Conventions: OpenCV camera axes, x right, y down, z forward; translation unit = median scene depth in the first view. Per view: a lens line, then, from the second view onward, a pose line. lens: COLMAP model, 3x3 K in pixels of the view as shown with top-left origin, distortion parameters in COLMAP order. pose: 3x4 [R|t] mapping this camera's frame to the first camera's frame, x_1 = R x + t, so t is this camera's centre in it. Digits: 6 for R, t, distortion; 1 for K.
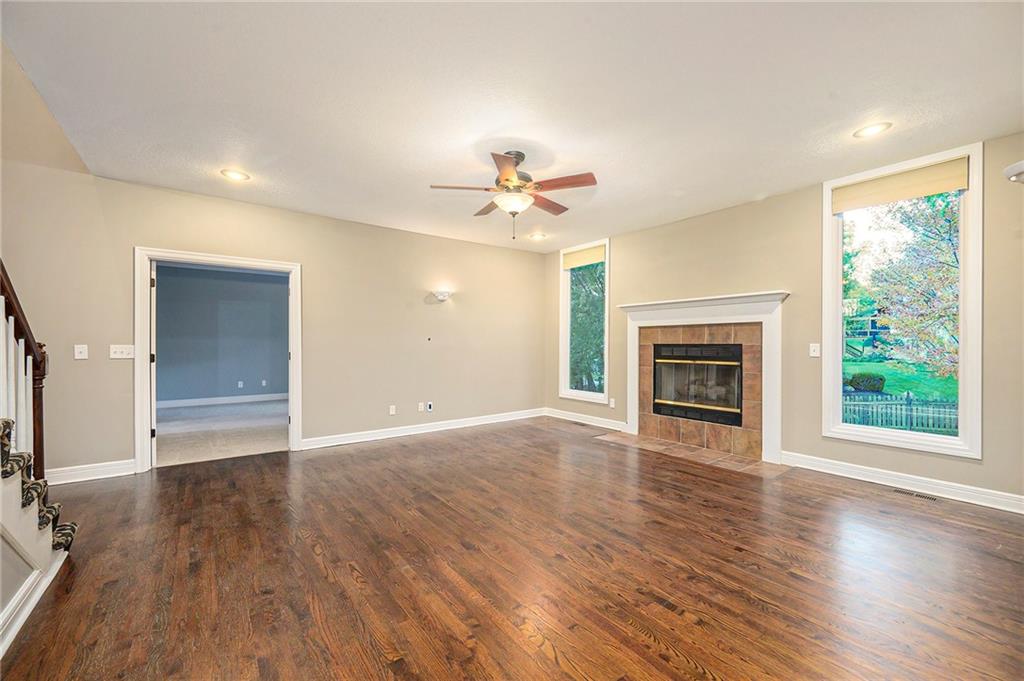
lens RADIAL K [[408.4, 0, 518.8], [0, 408.4, 341.0], [0, 0, 1]] dist [-0.001901, -0.000347]
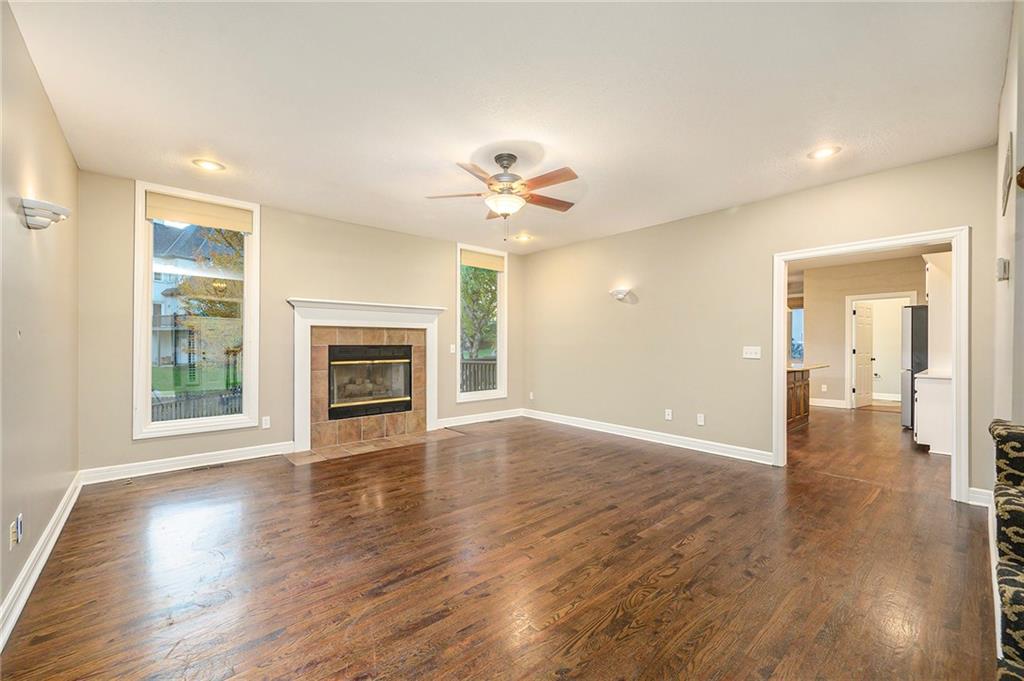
lens RADIAL K [[408.4, 0, 518.6], [0, 408.4, 345.0], [0, 0, 1]] dist [-0.001901, -0.000347]
pose [[-0.063584, -0.002137, 0.997974, -0.728180], [-0.005850, 0.999981, 0.001769, 0.003097], [-0.997959, -0.005726, -0.063595, 0.737933]]
